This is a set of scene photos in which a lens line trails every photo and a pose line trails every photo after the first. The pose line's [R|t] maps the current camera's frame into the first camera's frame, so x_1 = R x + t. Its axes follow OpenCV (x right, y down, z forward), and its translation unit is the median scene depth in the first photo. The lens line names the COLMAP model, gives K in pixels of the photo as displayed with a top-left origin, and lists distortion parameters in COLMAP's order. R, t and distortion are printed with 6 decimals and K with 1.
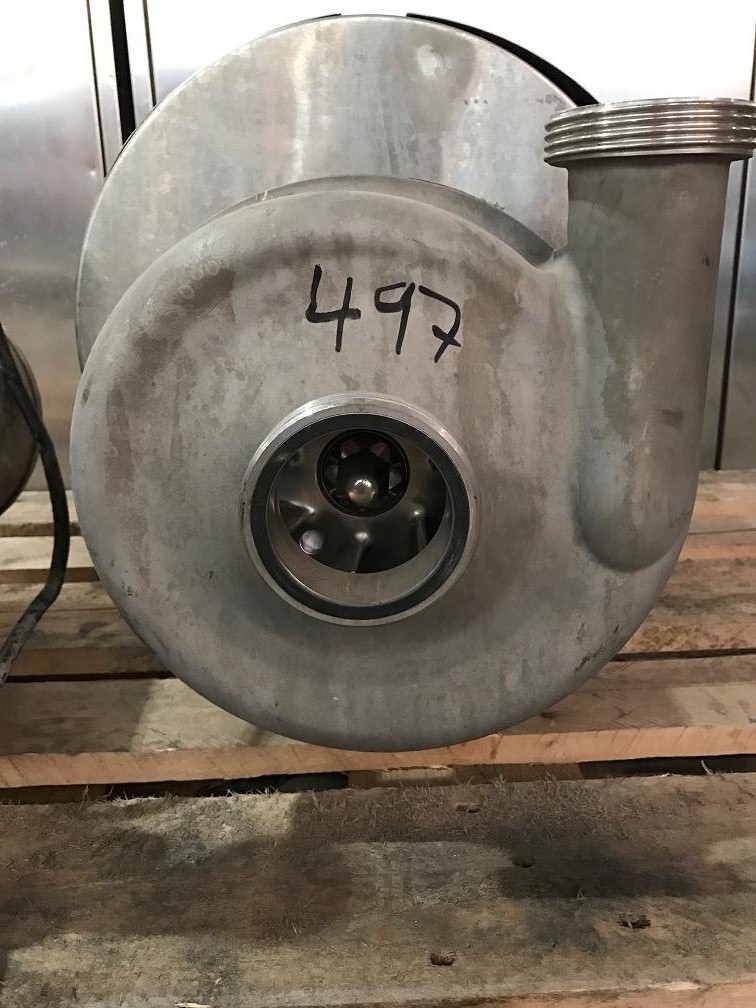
lens RADIAL K [[864.3, 0, 378.0], [0, 864.3, 504.0], [0, 0, 1]] dist [-0.012049, -0.012279]
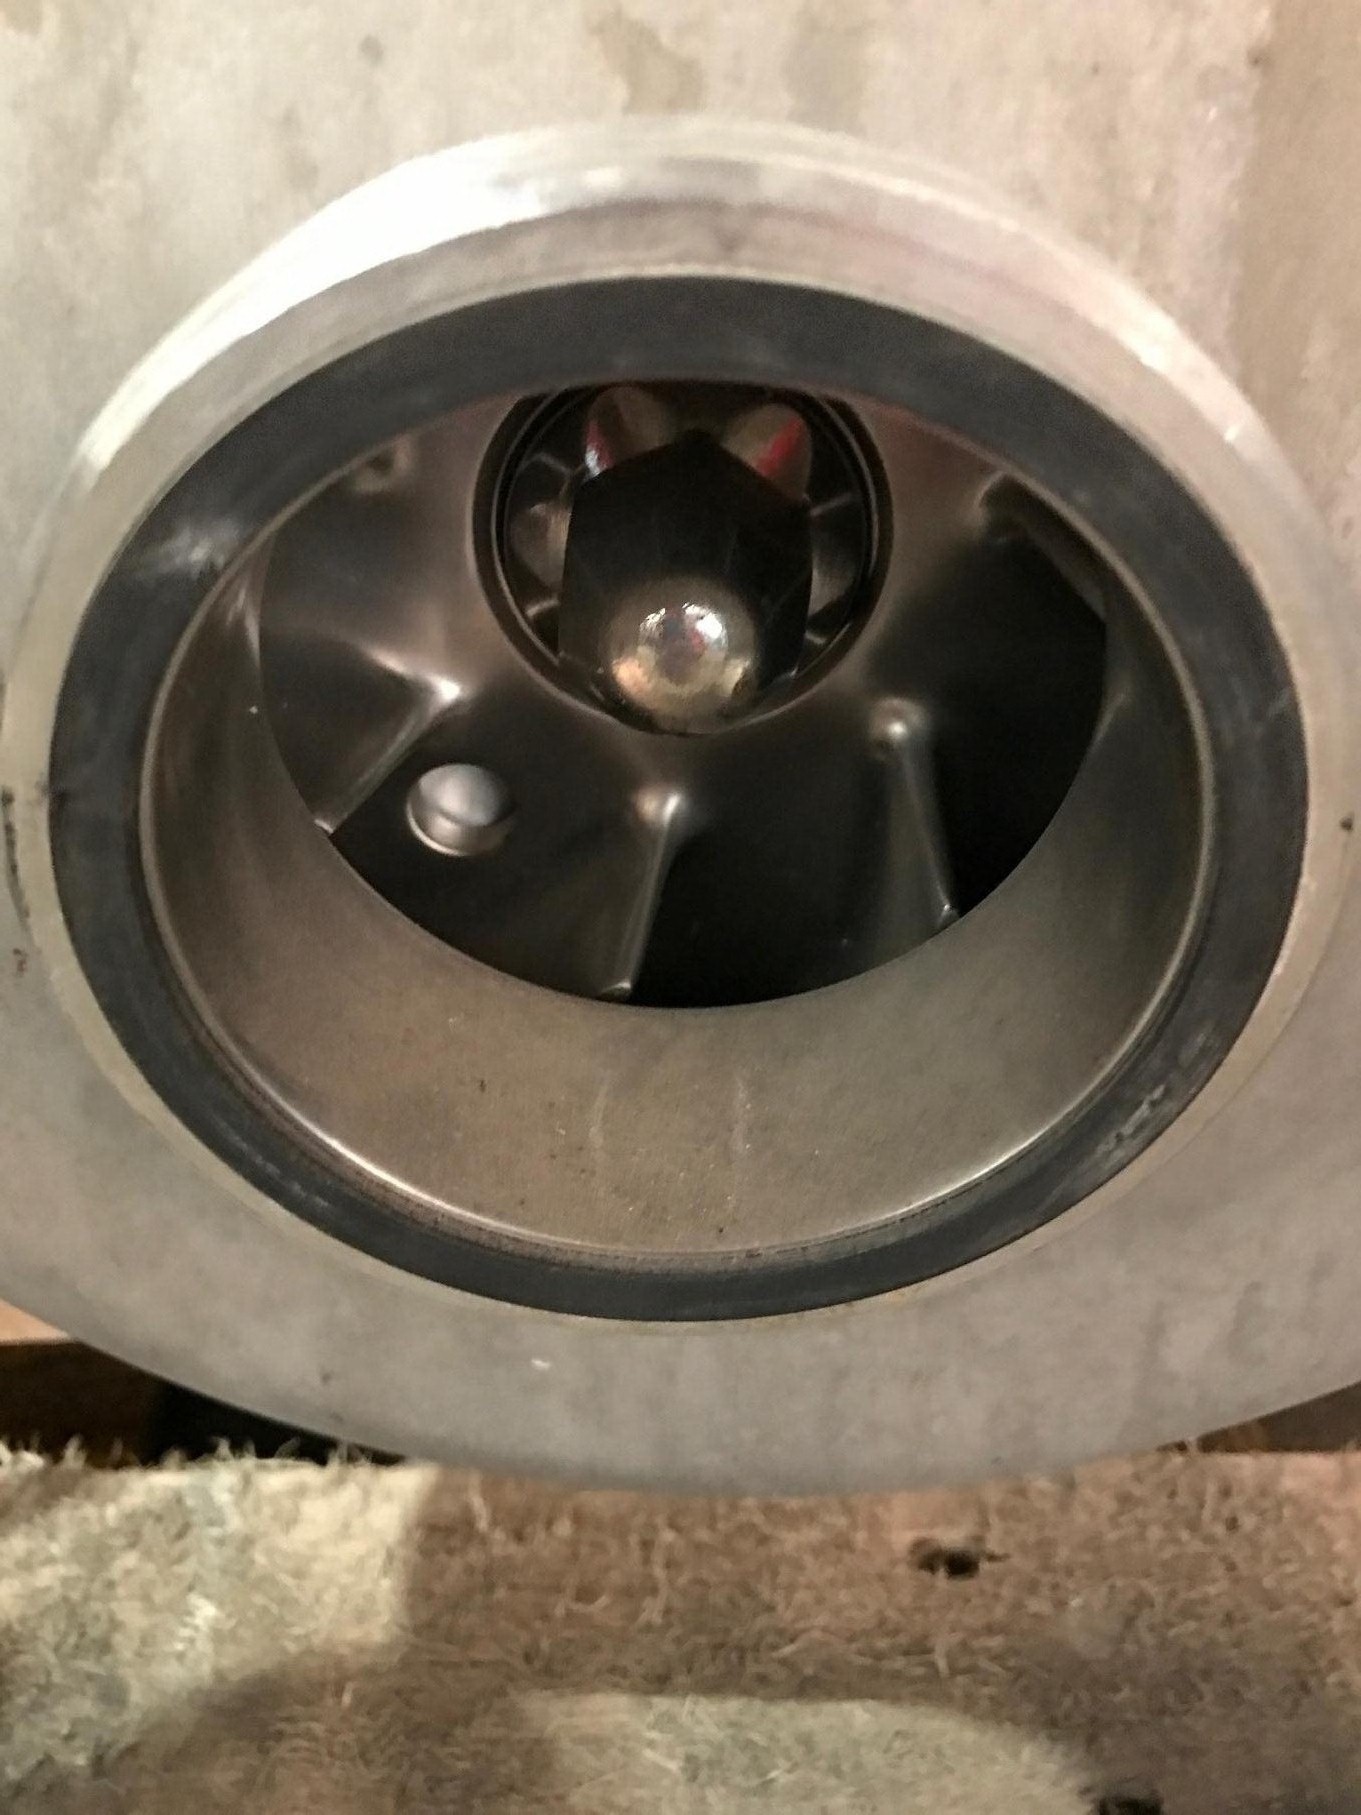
lens RADIAL K [[1556.3, 0, 680.5], [0, 1556.3, 907.5], [0, 0, 1]] dist [-0.012049, -0.012279]
pose [[0.998850, 0.040480, 0.025708, -0.023381], [-0.046294, 0.953819, 0.296793, -0.063553], [-0.012507, -0.297642, 0.954596, 0.570760]]
